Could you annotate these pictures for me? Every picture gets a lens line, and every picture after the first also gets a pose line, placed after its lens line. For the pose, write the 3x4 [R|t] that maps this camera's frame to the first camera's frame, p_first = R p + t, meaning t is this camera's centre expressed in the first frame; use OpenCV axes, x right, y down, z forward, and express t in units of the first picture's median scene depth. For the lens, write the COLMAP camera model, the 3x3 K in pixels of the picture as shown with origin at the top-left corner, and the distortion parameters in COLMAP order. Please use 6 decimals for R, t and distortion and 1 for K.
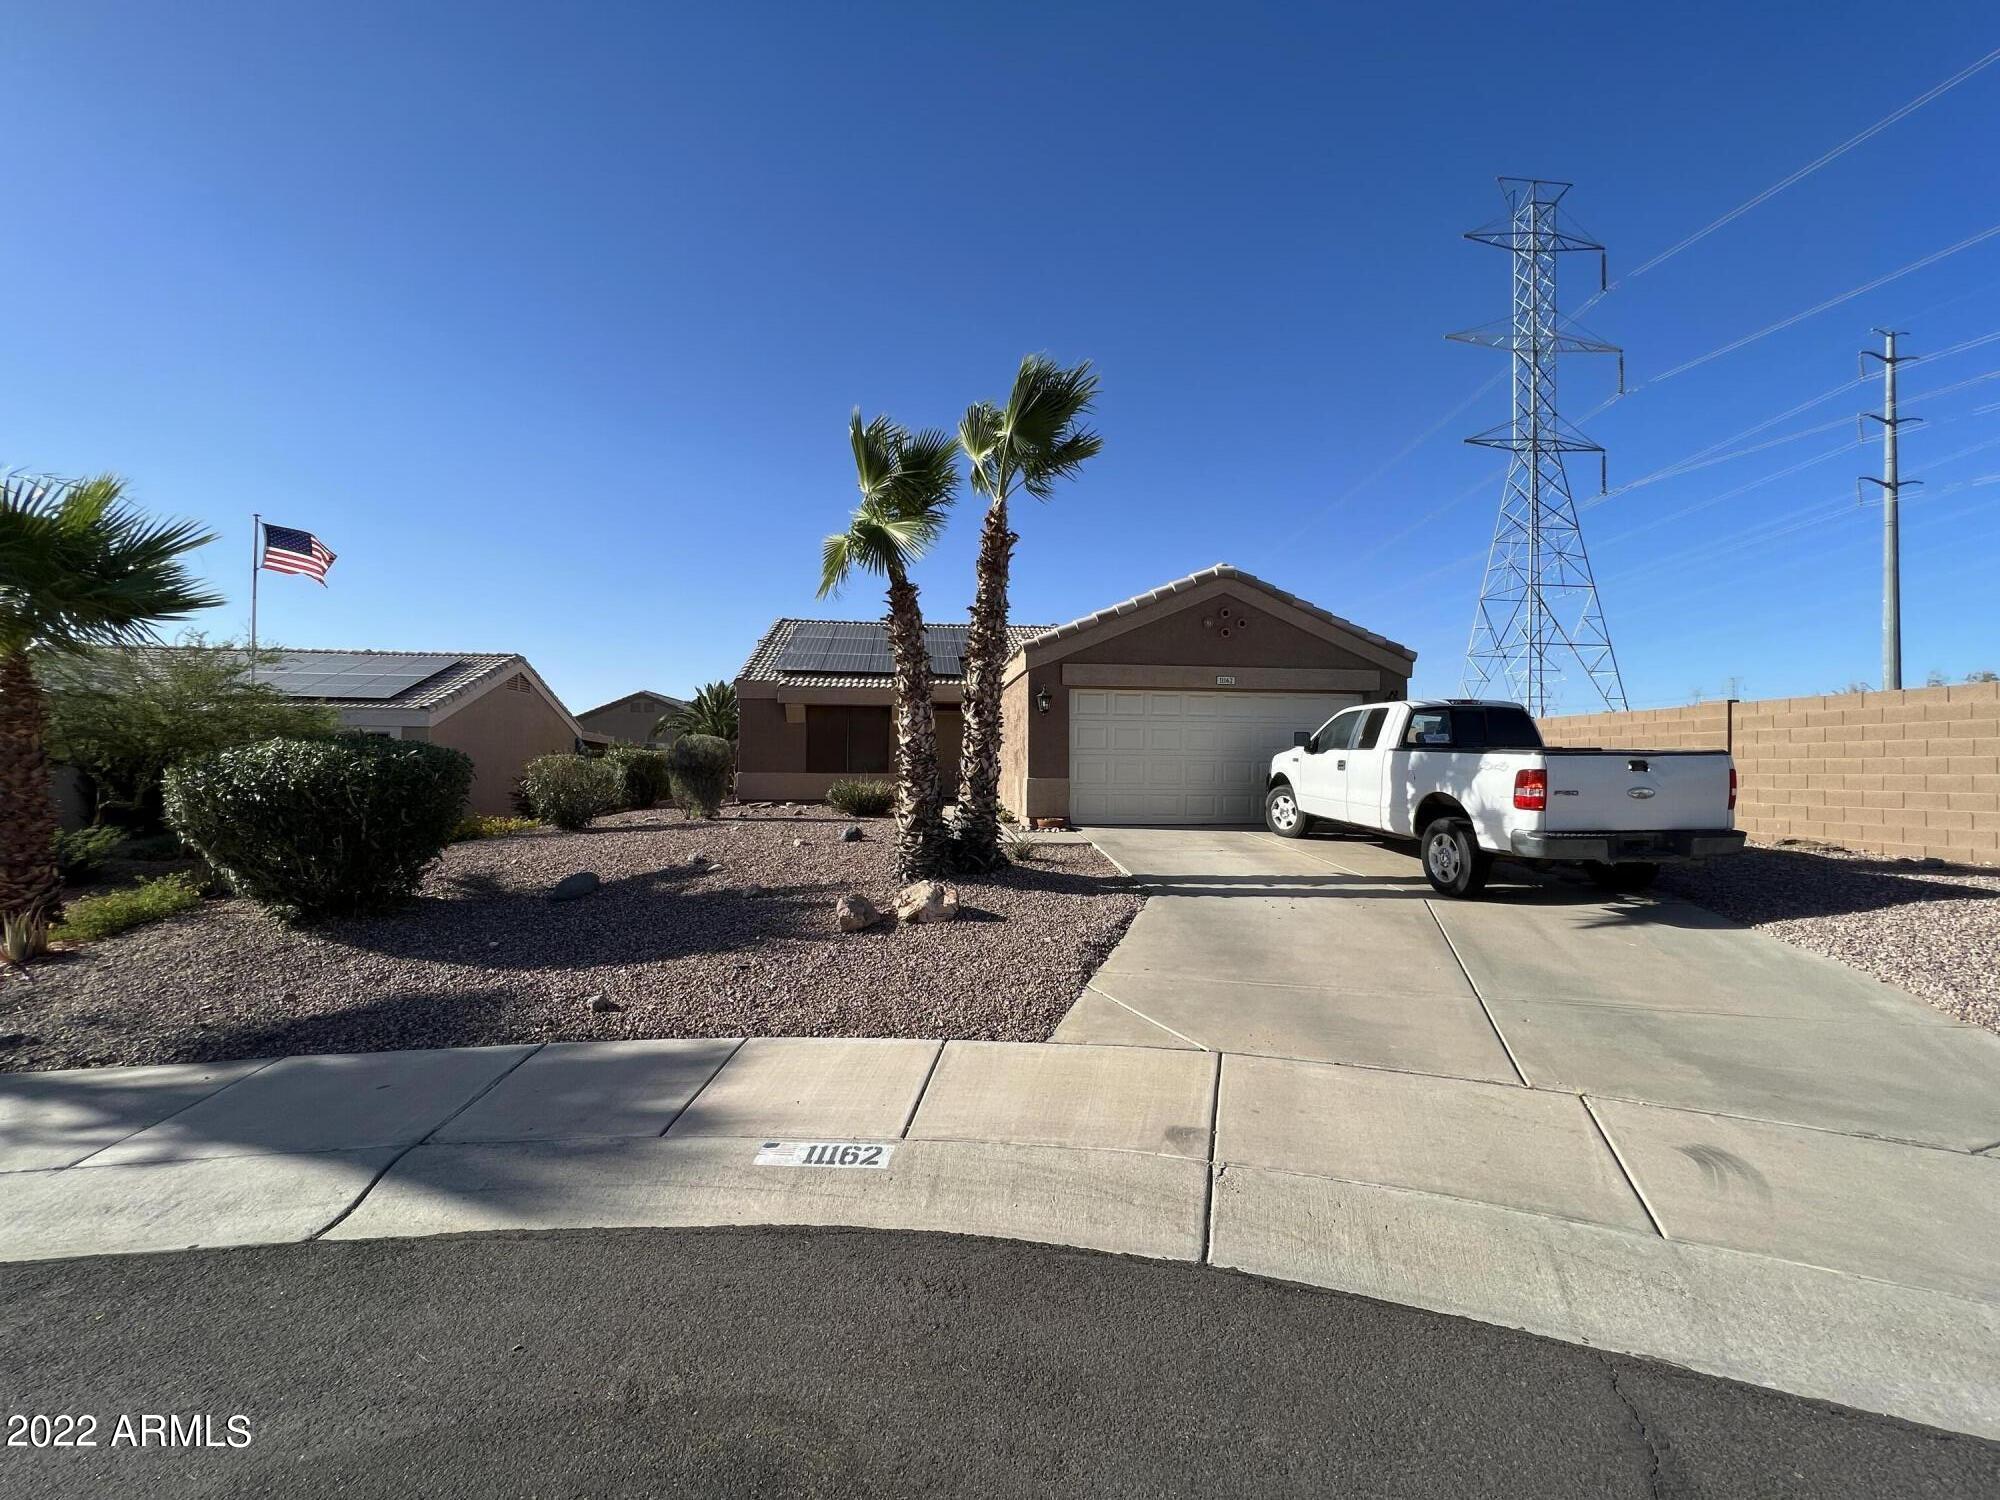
lens RADIAL K [[804.0, 0, 1000.6], [0, 804.0, 757.0], [0, 0, 1]] dist [-0.001241, 0.000376]
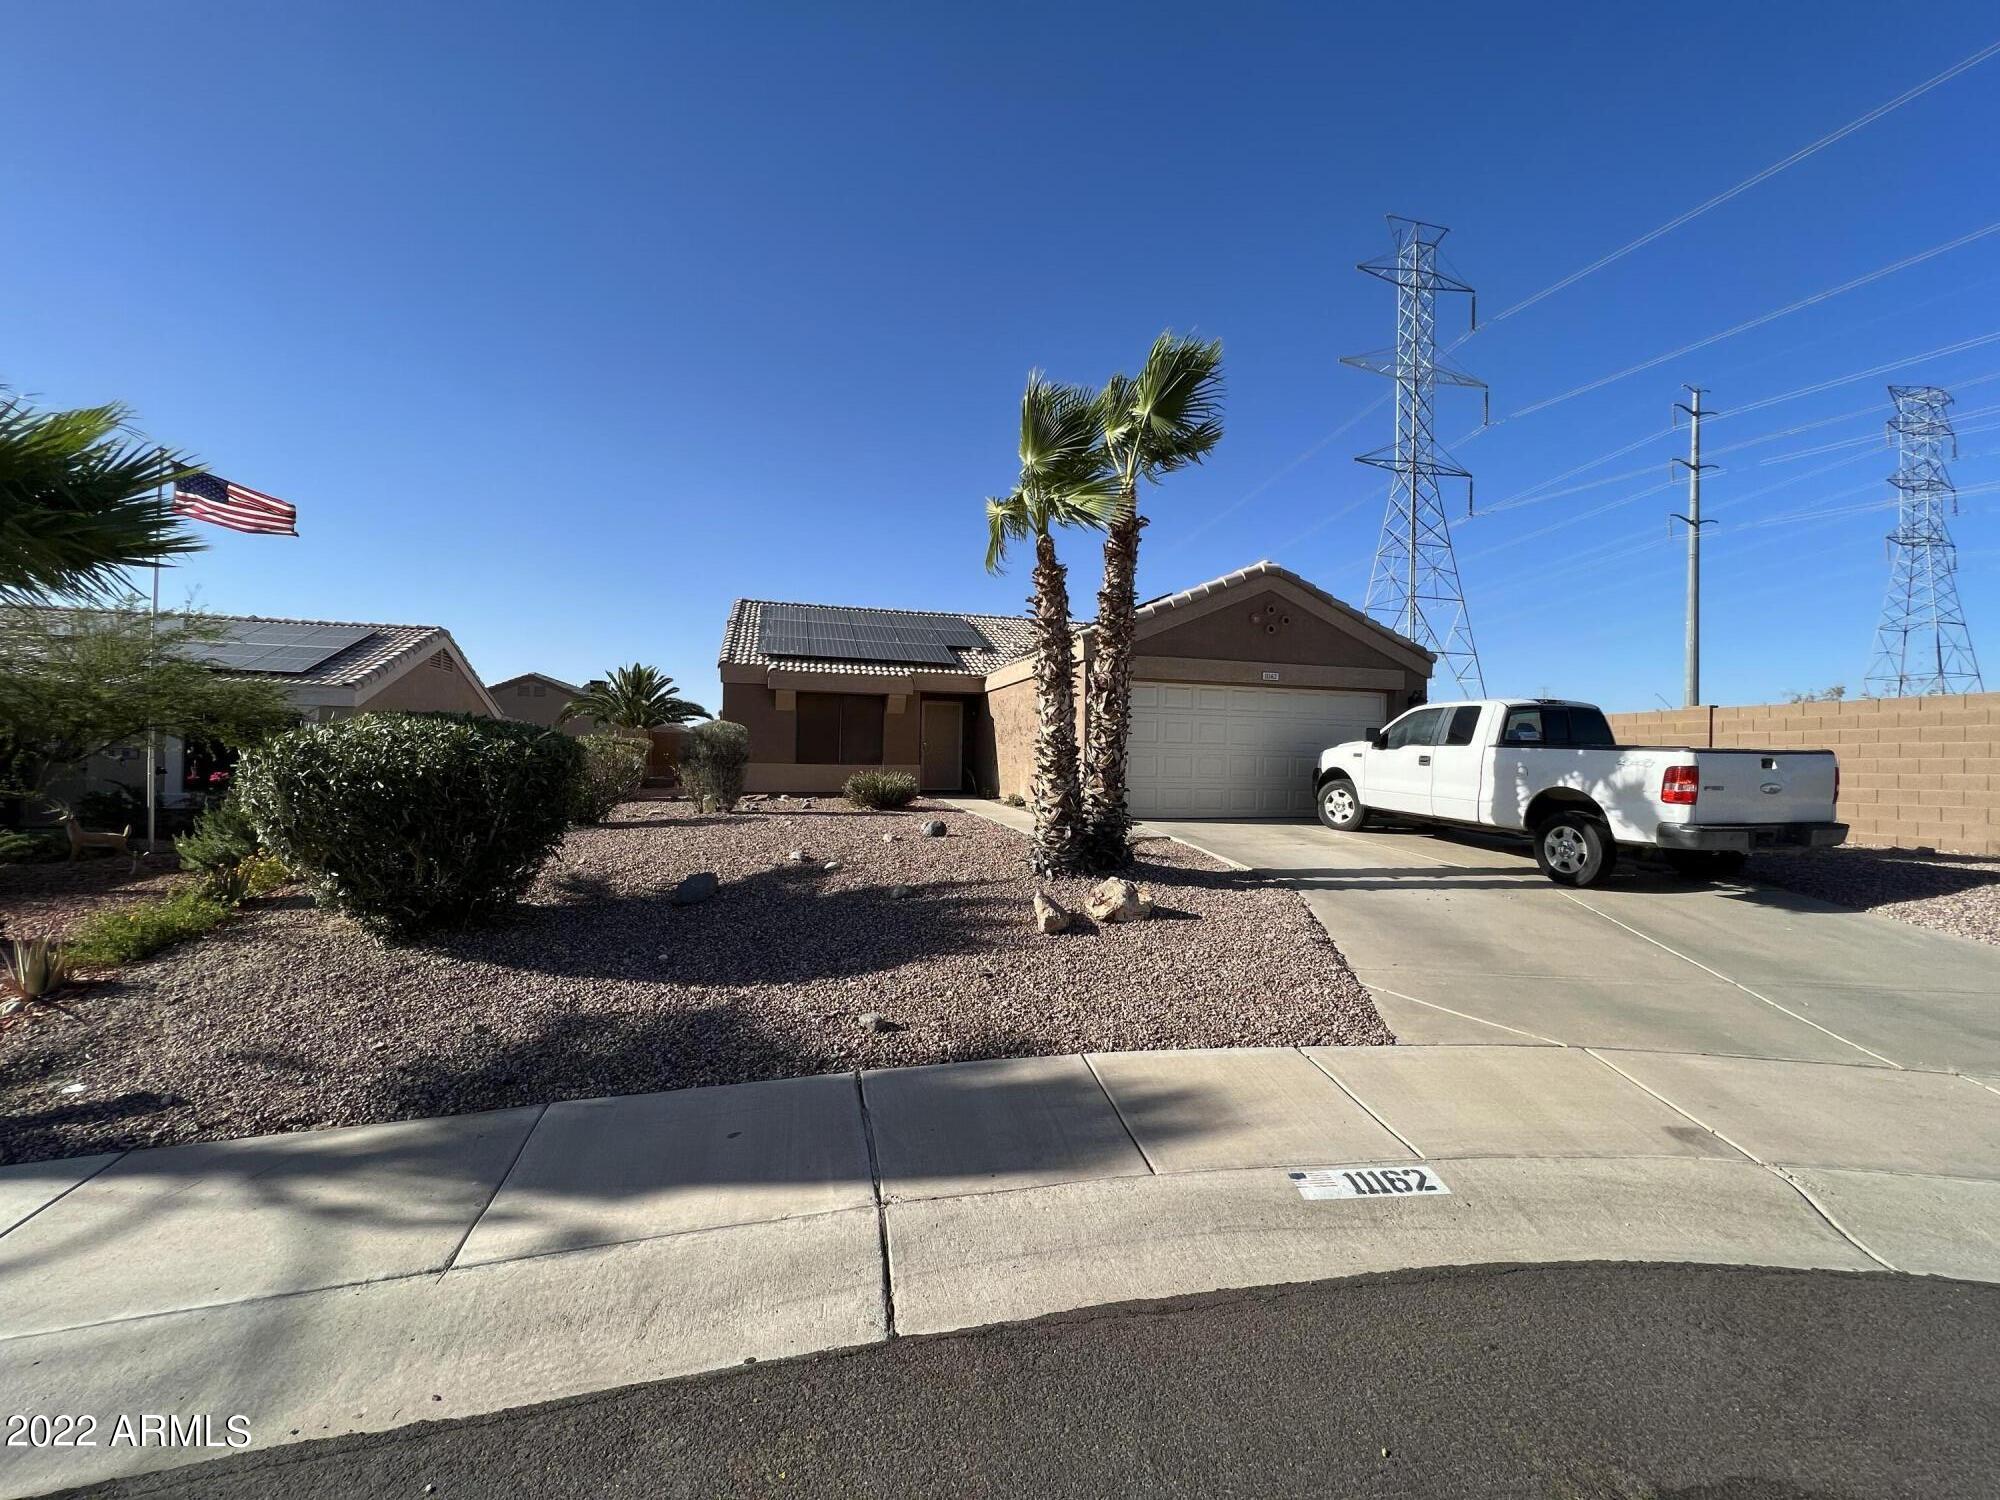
lens RADIAL K [[804.0, 0, 1000.6], [0, 804.0, 757.0], [0, 0, 1]] dist [-0.001241, 0.000376]
pose [[0.988484, 0.010315, 0.150971, -0.303698], [-0.011527, 0.999908, 0.007155, 0.005019], [-0.150883, -0.008813, 0.988512, 0.067284]]
